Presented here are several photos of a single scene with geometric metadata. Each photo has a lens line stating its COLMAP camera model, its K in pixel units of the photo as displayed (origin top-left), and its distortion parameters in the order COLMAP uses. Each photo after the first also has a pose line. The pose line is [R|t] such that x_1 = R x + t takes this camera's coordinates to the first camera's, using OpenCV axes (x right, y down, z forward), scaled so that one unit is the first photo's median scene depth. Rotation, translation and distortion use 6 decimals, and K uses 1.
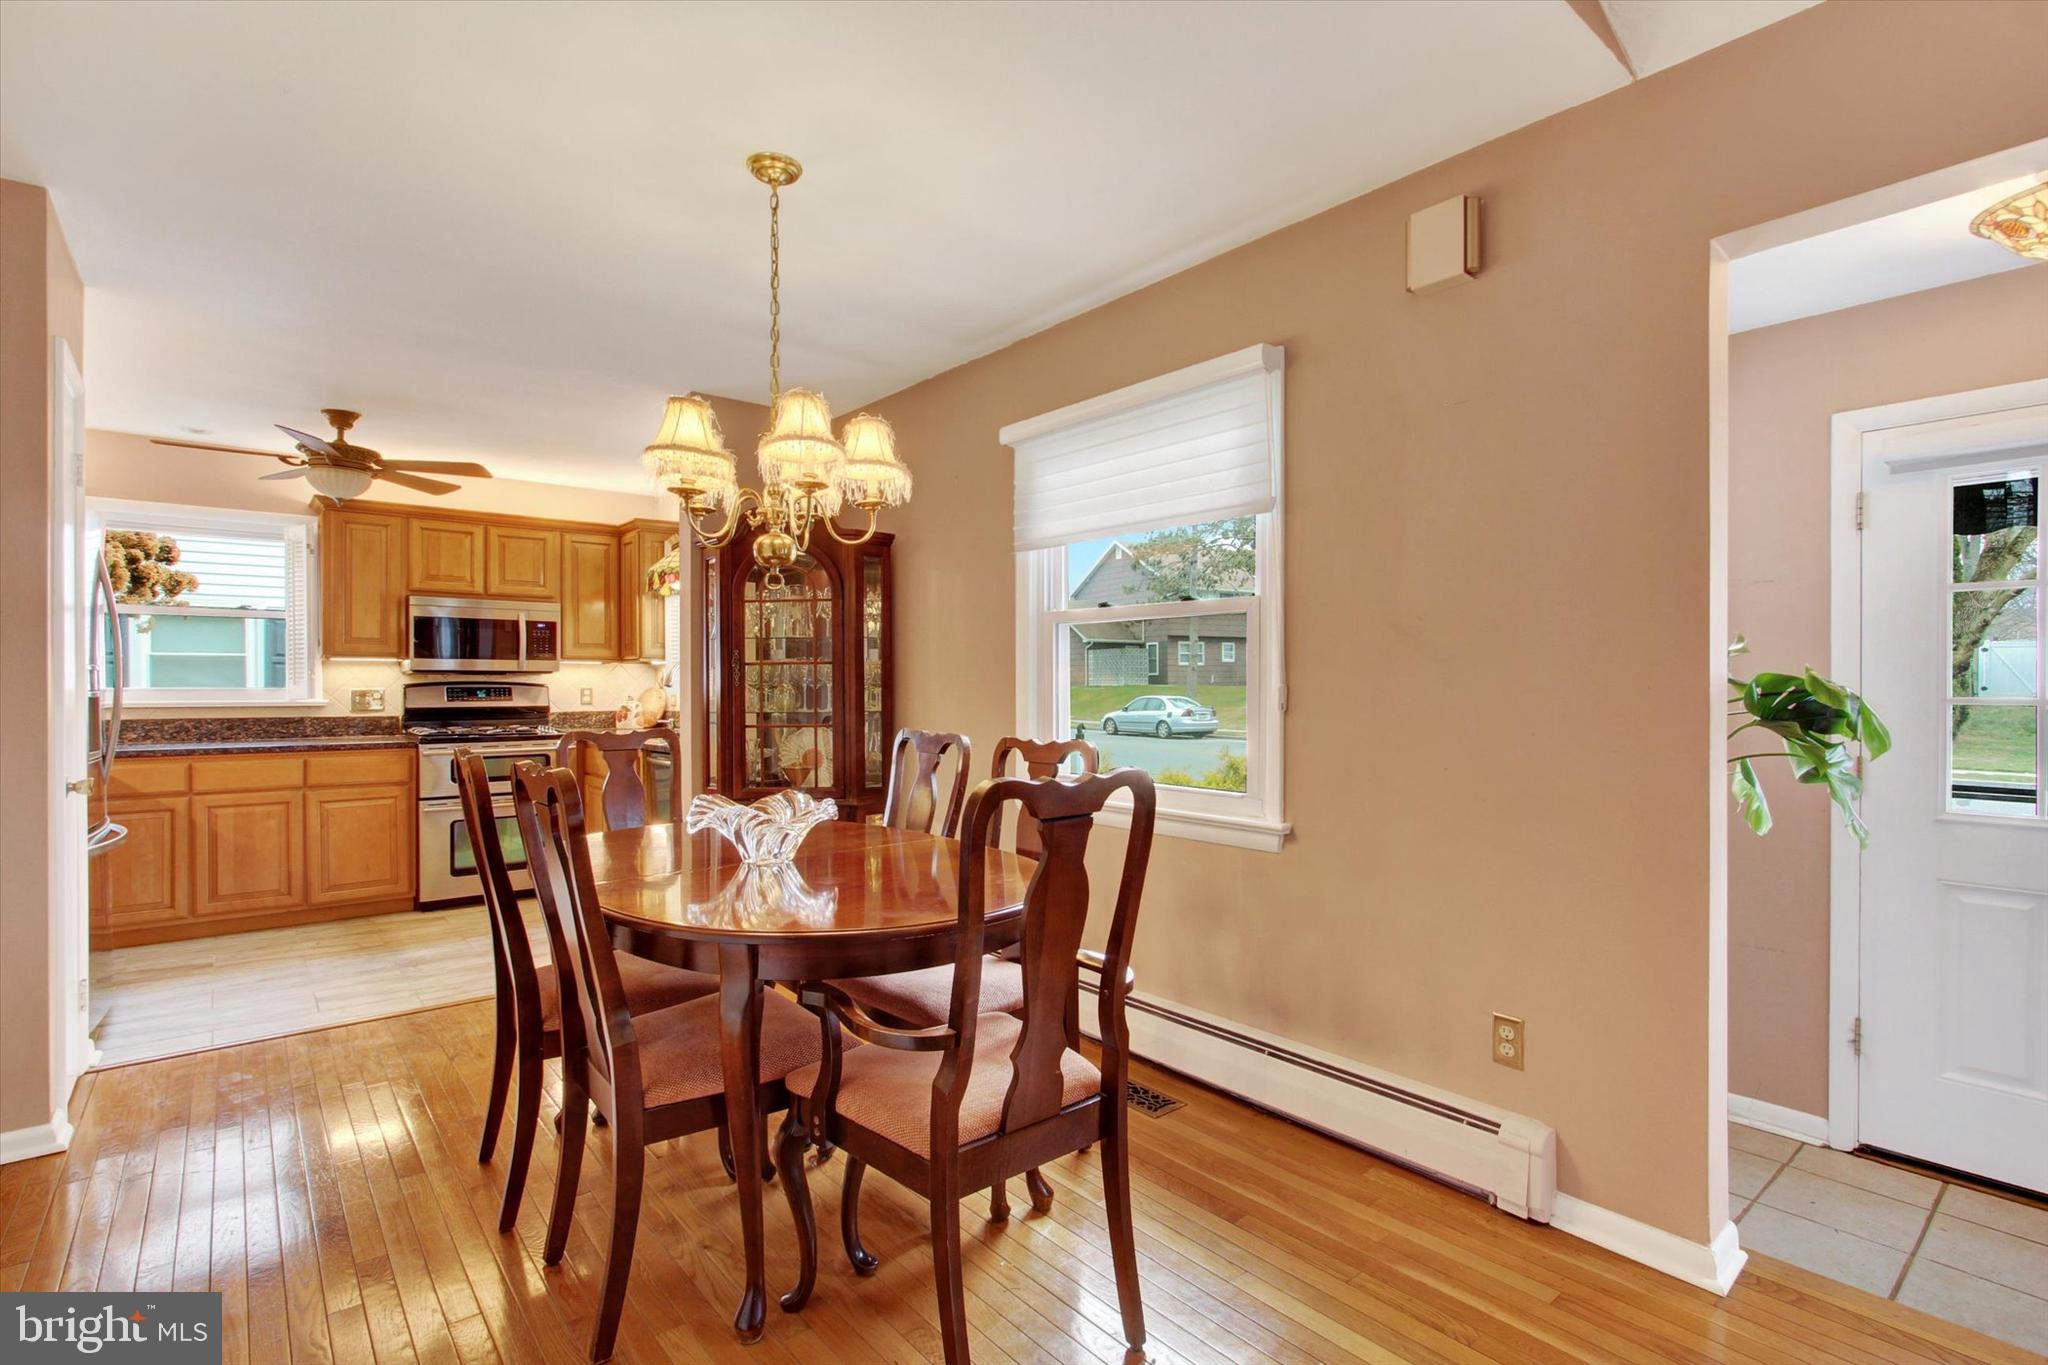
lens RADIAL K [[971.2, 0, 1024.0], [0, 971.2, 682.5], [0, 0, 1]] dist [0.003030, -0.005590]
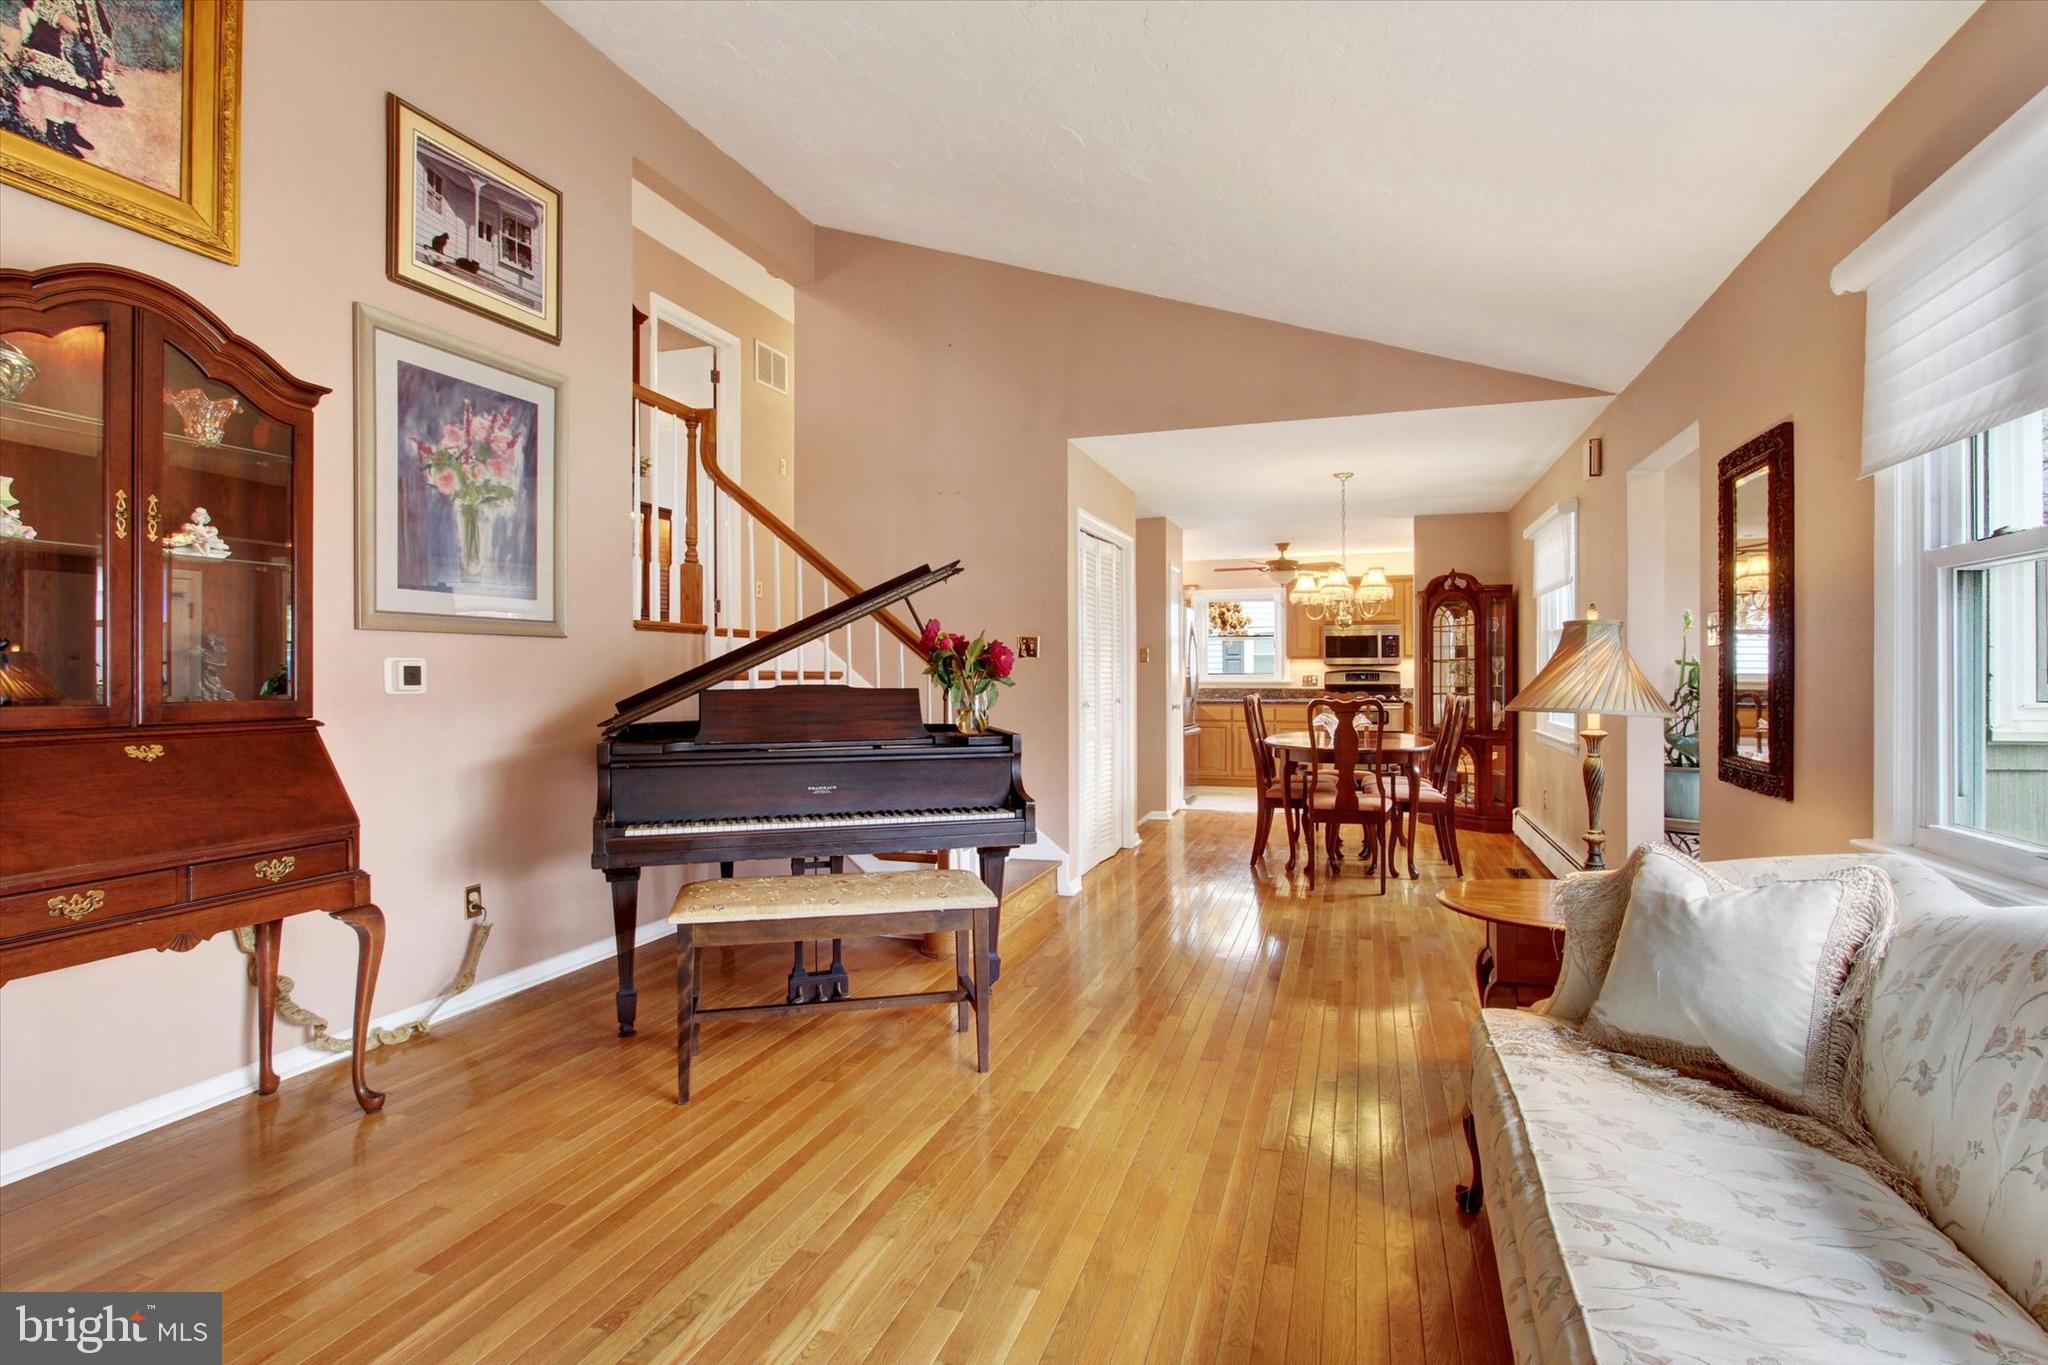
lens RADIAL K [[971.2, 0, 1024.0], [0, 971.2, 682.5], [0, 0, 1]] dist [0.003030, -0.005590]
pose [[0.518736, 0.008824, -0.854889, 0.686669], [0.007636, 0.999859, 0.014953, -0.010491], [0.854900, -0.014285, 0.518596, -0.488574]]
